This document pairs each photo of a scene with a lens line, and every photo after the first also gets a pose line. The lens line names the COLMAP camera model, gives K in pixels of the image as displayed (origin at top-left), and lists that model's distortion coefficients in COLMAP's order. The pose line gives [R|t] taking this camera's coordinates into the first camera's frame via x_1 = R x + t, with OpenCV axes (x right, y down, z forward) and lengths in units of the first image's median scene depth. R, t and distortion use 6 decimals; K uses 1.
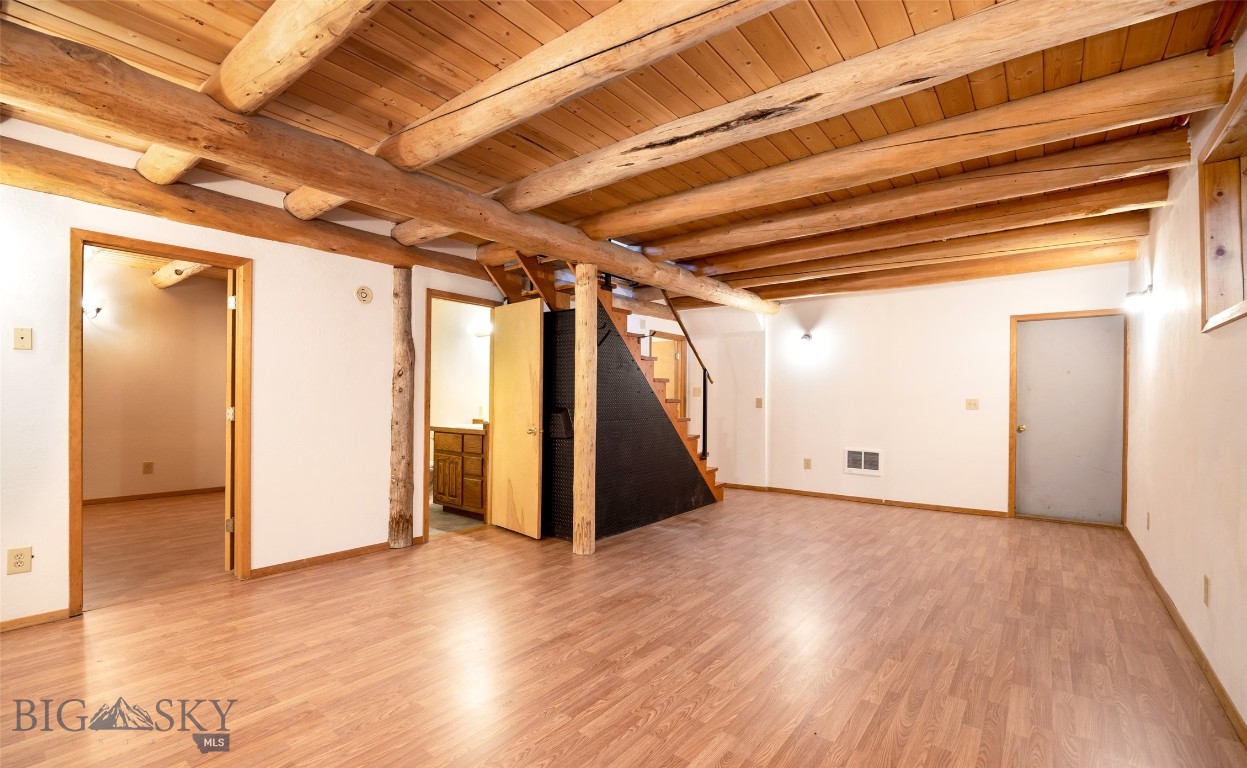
lens RADIAL K [[543.1, 0, 616.4], [0, 543.1, 389.9], [0, 0, 1]] dist [0.003463, 0.000336]
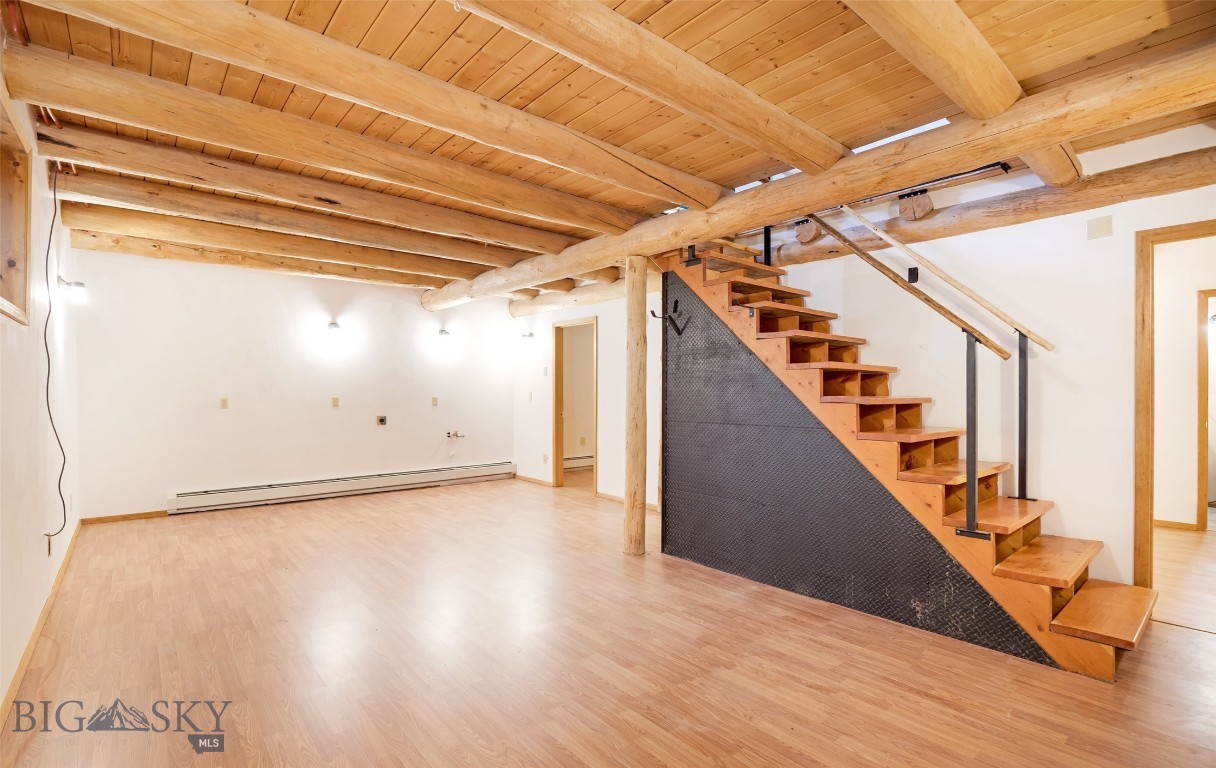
lens RADIAL K [[565.8, 0, 605.0], [0, 565.8, 391.7], [0, 0, 1]] dist [-0.003446, -0.000249]
pose [[-0.203295, -0.011466, -0.979050, 0.849466], [0.010320, 0.999851, -0.013852, 0.016078], [0.979063, -0.012919, -0.203146, 1.015834]]
